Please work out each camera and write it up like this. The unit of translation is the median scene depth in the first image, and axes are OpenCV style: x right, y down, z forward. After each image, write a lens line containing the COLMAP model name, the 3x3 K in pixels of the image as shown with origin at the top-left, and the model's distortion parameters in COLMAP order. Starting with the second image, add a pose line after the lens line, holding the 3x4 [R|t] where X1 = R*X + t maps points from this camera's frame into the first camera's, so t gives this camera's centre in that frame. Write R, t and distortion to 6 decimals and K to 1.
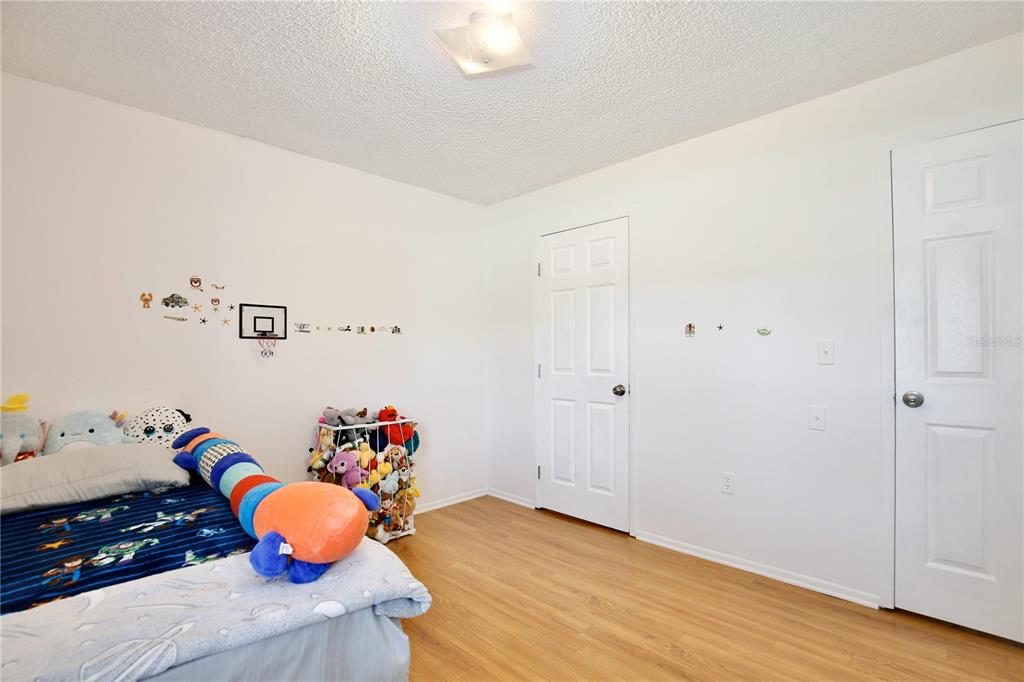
lens RADIAL K [[481.2, 0, 511.5], [0, 481.2, 353.0], [0, 0, 1]] dist [-0.002718, -0.000125]
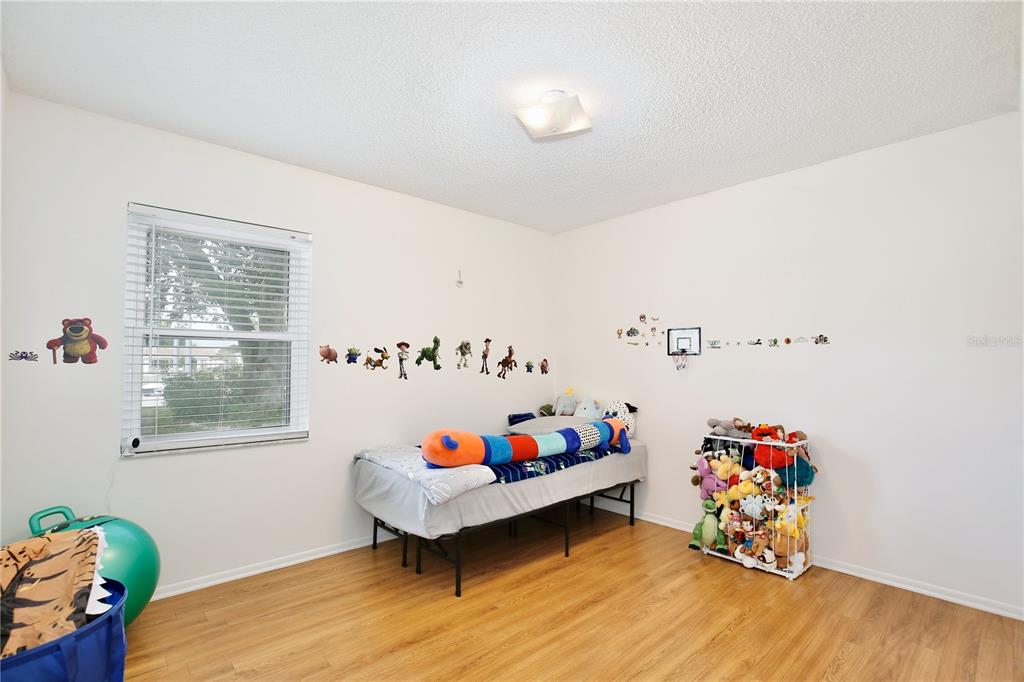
lens RADIAL K [[481.2, 0, 511.5], [0, 481.2, 353.0], [0, 0, 1]] dist [-0.002718, -0.000125]
pose [[-0.038785, -0.017450, -0.999095, 0.735633], [0.005332, 0.999830, -0.017670, -0.015020], [0.999233, -0.006012, -0.038686, 0.587931]]
